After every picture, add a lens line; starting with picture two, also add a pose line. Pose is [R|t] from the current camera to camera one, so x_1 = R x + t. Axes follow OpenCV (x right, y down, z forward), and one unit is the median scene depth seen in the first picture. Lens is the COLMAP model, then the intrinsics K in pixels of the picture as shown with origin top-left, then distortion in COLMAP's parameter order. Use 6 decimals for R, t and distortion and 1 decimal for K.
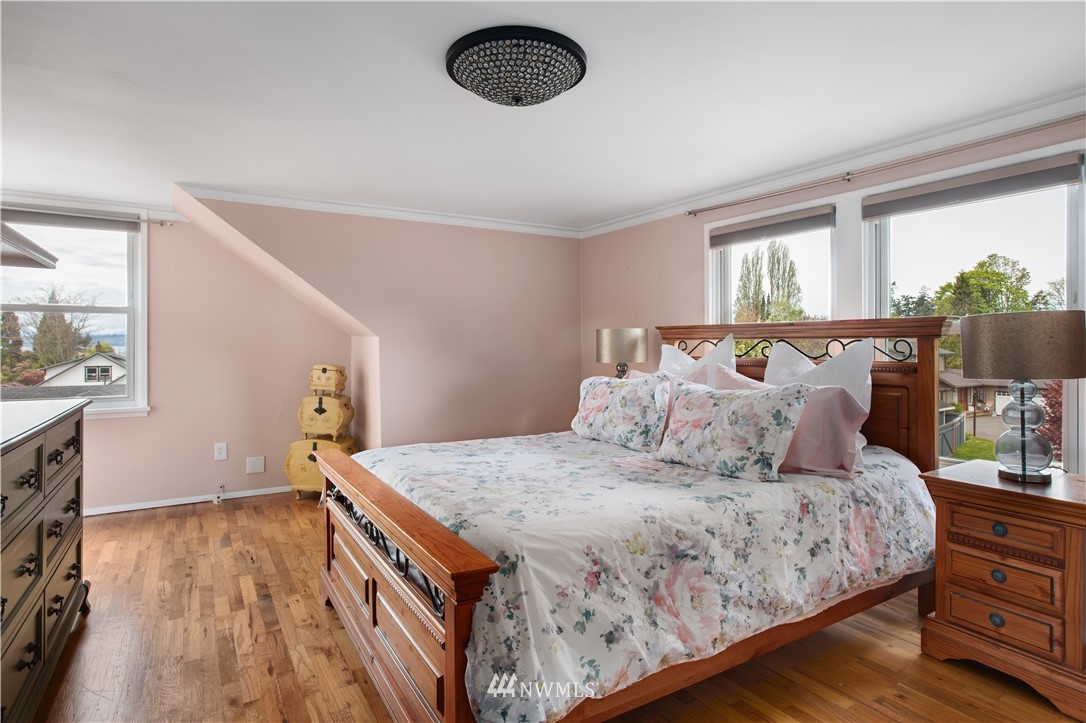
lens RADIAL K [[571.1, 0, 543.2], [0, 571.1, 343.1], [0, 0, 1]] dist [-0.049199, 0.026574]
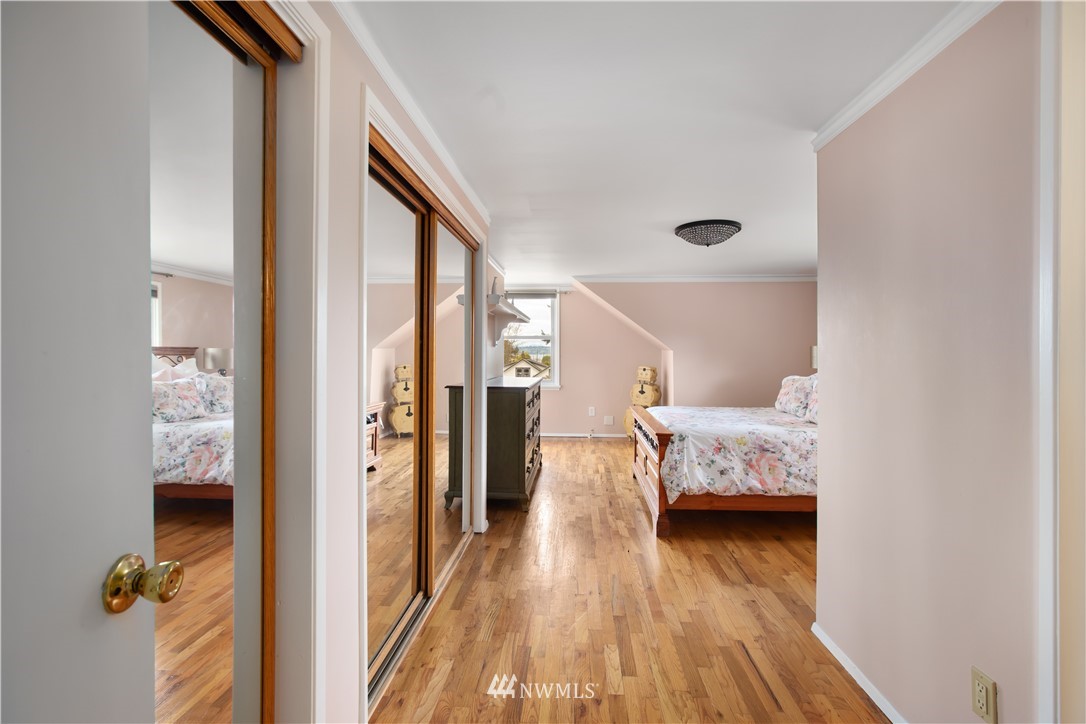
lens RADIAL K [[505.1, 0, 546.2], [0, 505.1, 353.0], [0, 0, 1]] dist [-0.023886, 0.001128]
pose [[0.814607, 0.003683, -0.580001, 0.529328], [-0.003167, 0.999993, 0.001903, -0.010072], [0.580004, 0.000287, 0.814613, -0.874869]]
